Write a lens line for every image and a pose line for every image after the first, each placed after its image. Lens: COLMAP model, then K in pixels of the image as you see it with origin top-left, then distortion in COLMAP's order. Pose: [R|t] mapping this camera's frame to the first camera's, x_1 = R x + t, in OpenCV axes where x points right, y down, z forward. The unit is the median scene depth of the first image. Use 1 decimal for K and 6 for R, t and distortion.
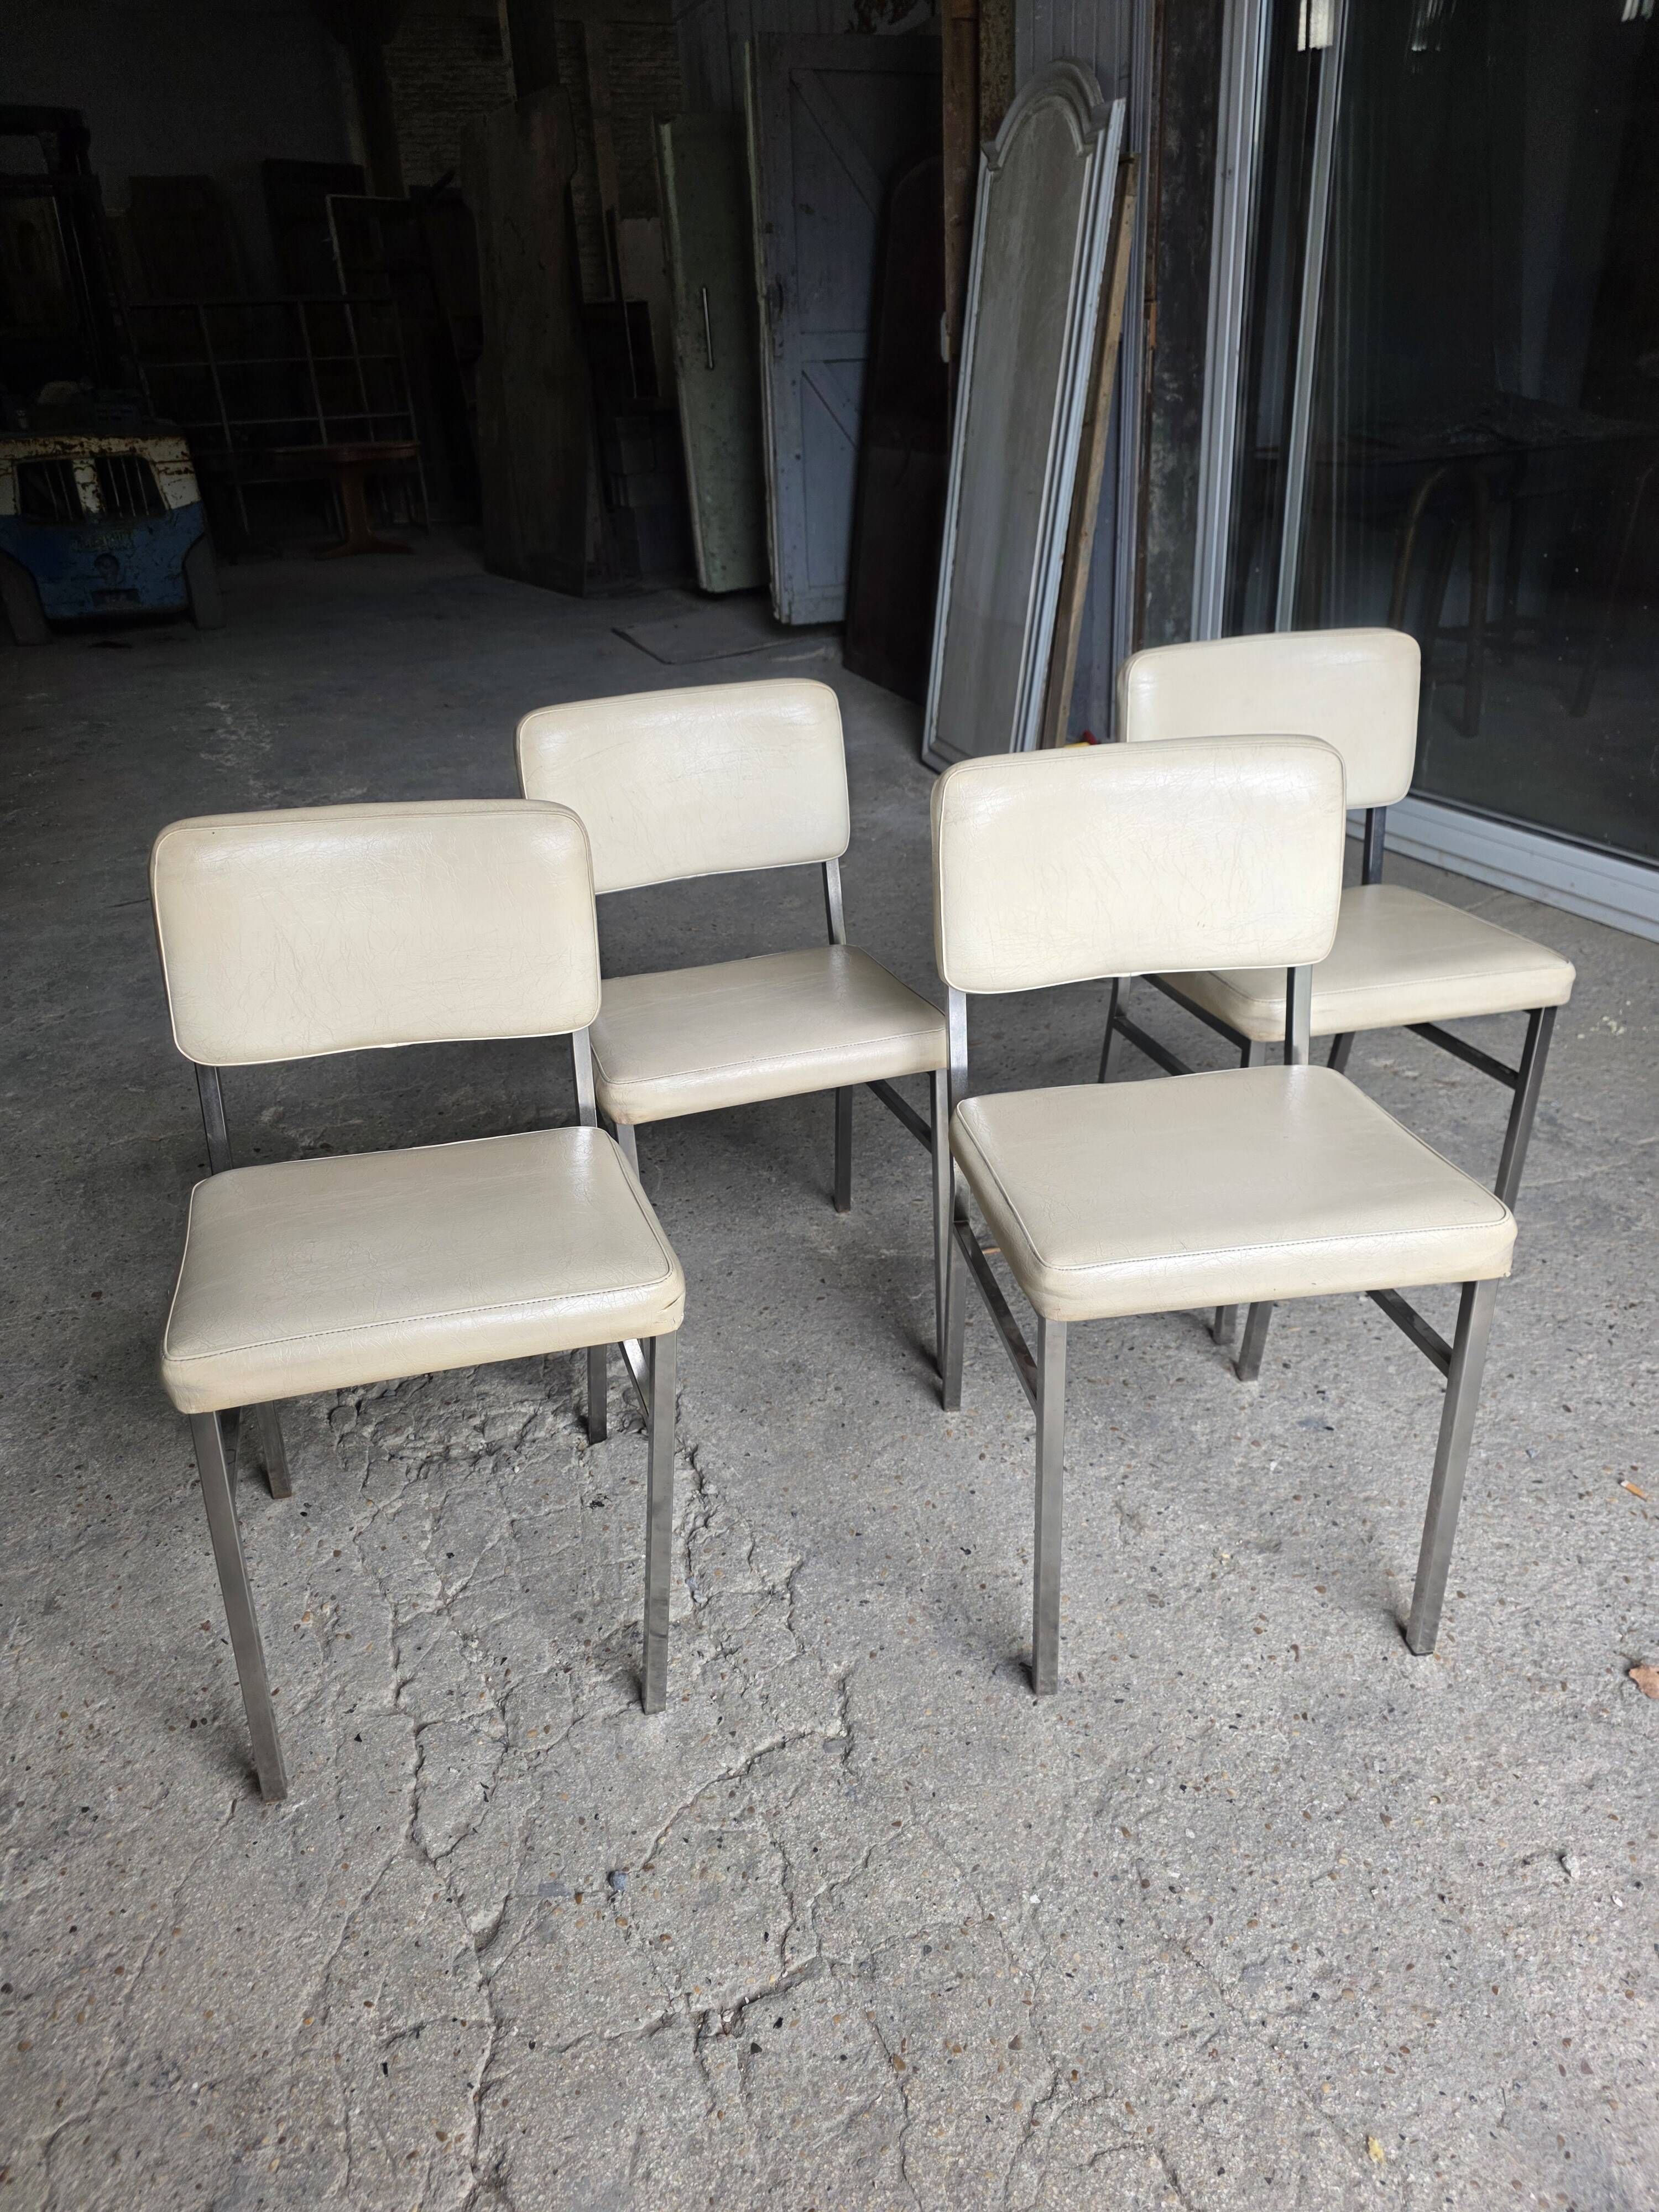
lens RADIAL K [[1503.1, 0, 825.6], [0, 1503.1, 1106.8], [0, 0, 1]] dist [0.037024, -0.030583]
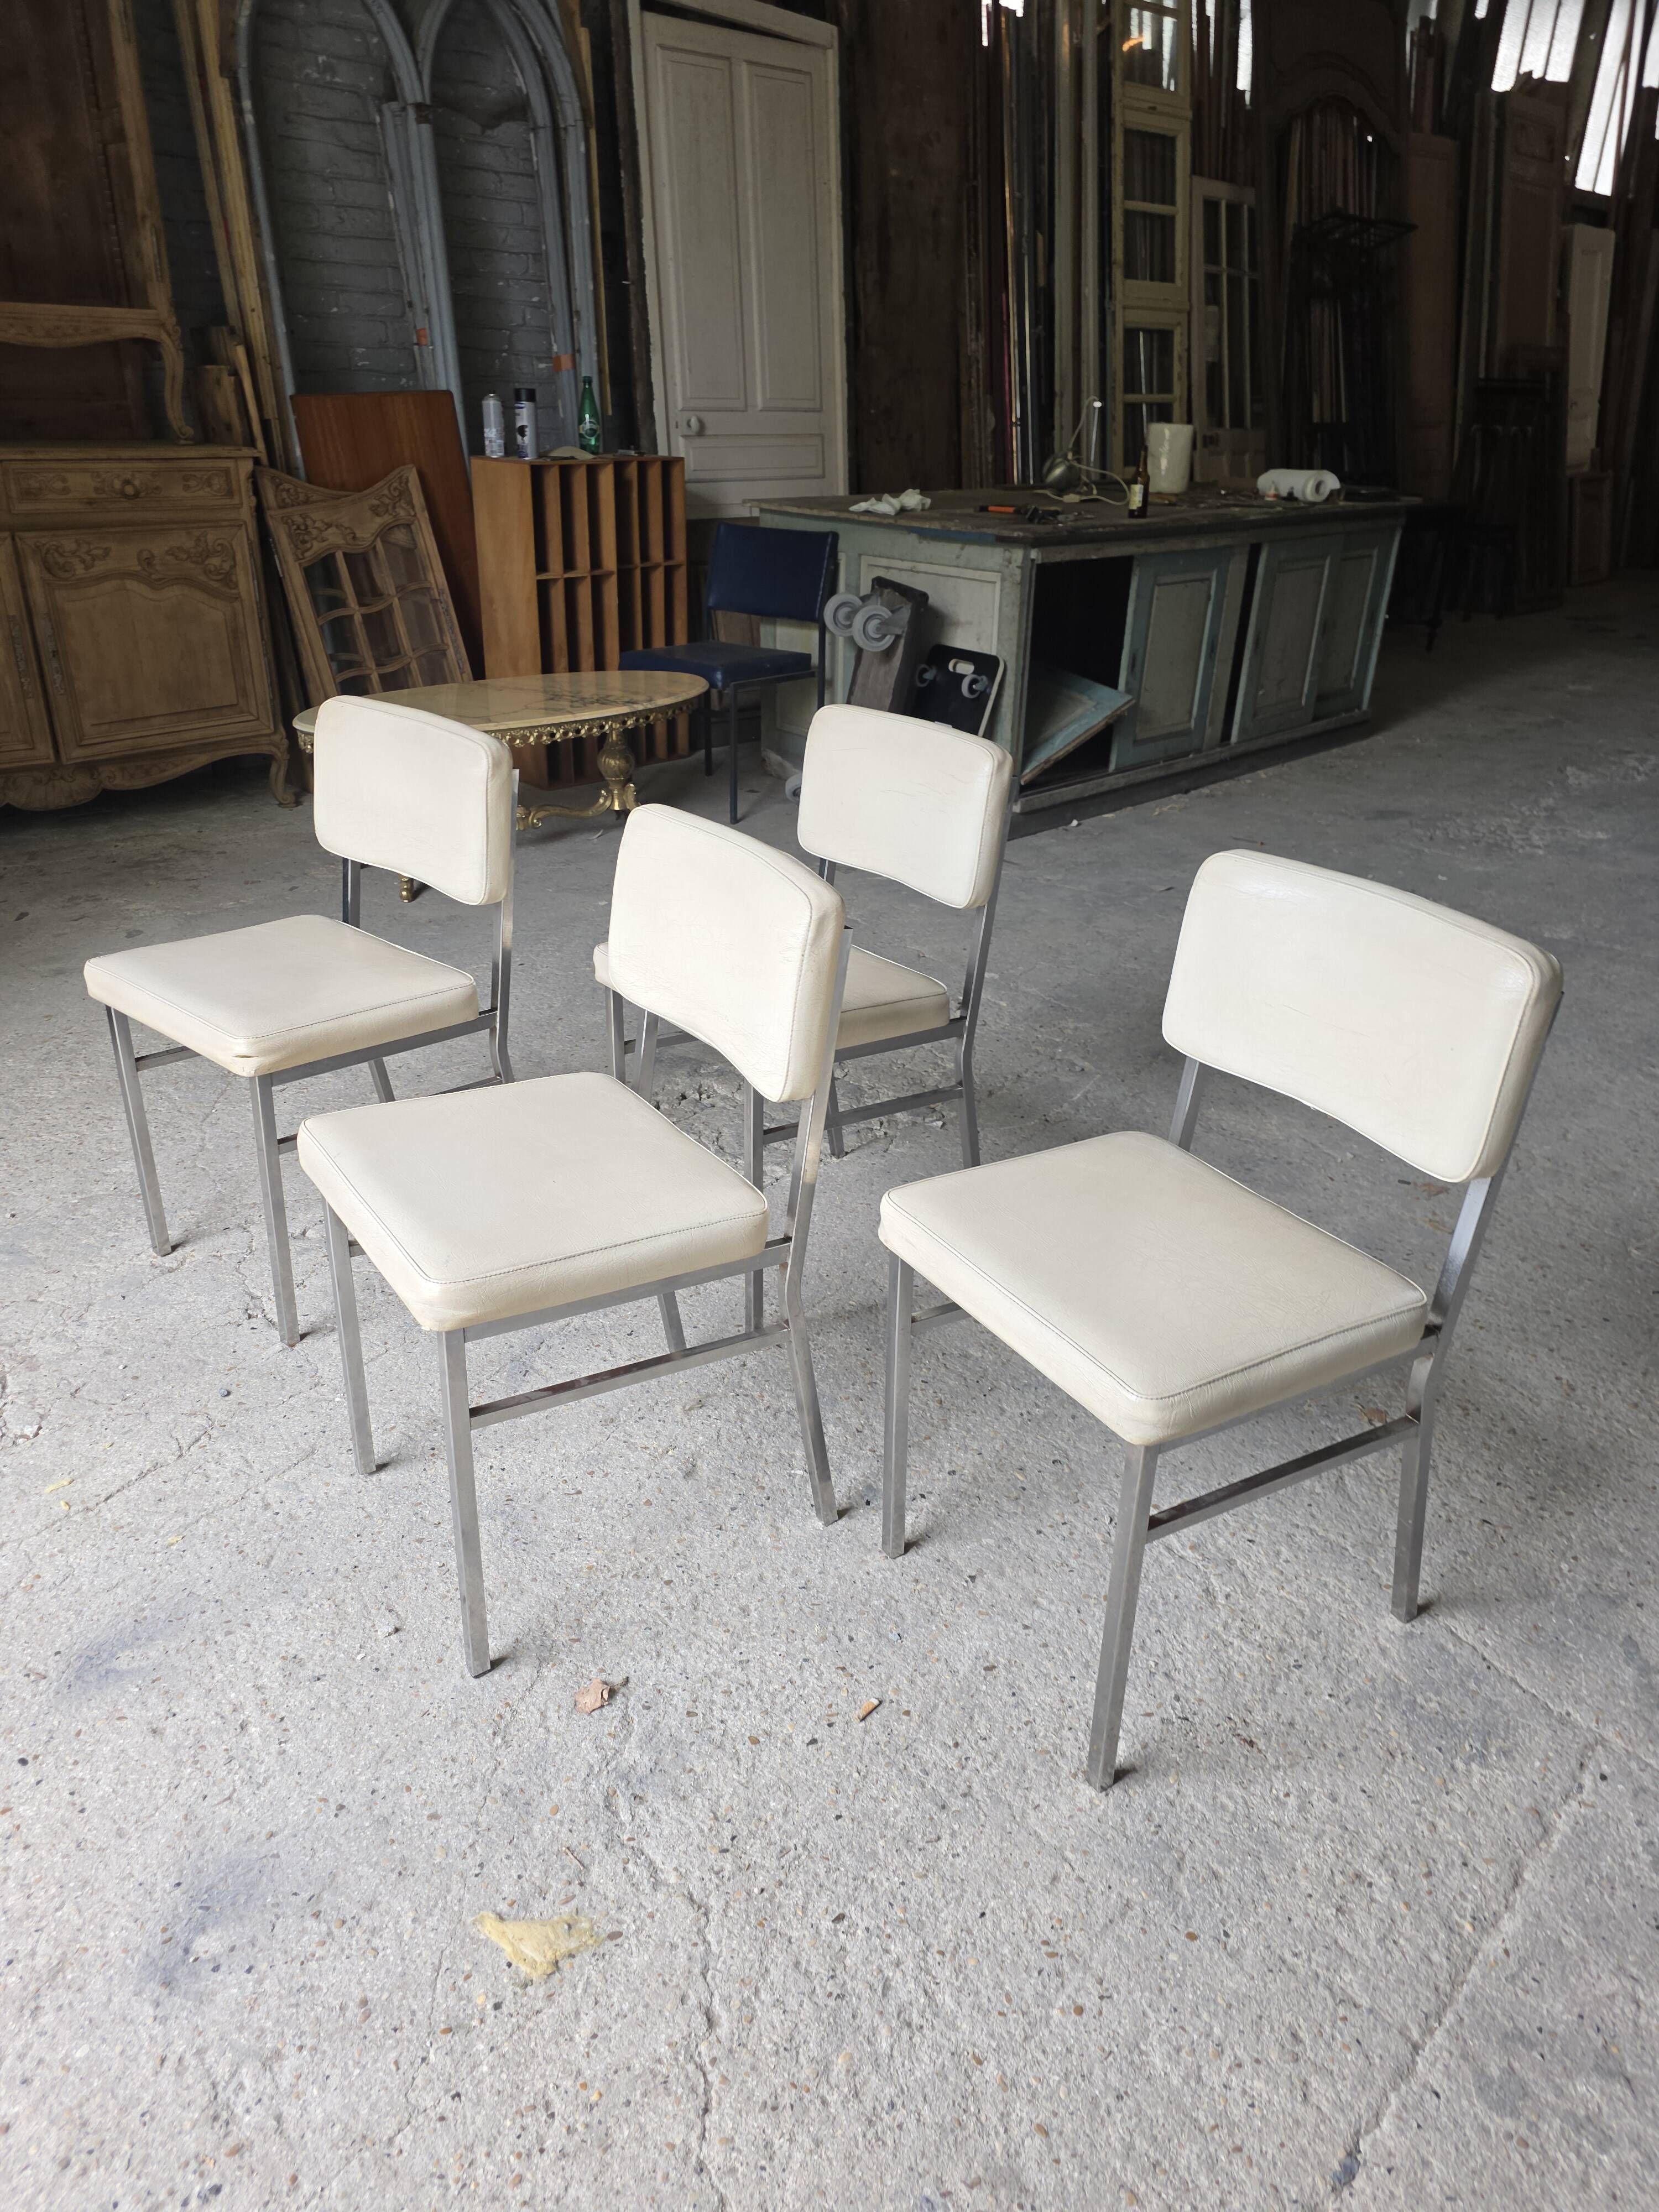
lens RADIAL K [[1501.0, 0, 788.6], [0, 1501.0, 1116.6], [0, 0, 1]] dist [0.047402, -0.044610]
pose [[0.342588, 0.461807, -0.818149, 1.212451], [-0.445689, 0.846505, 0.291188, -0.338687], [0.827040, 0.264882, 0.495825, 0.428958]]
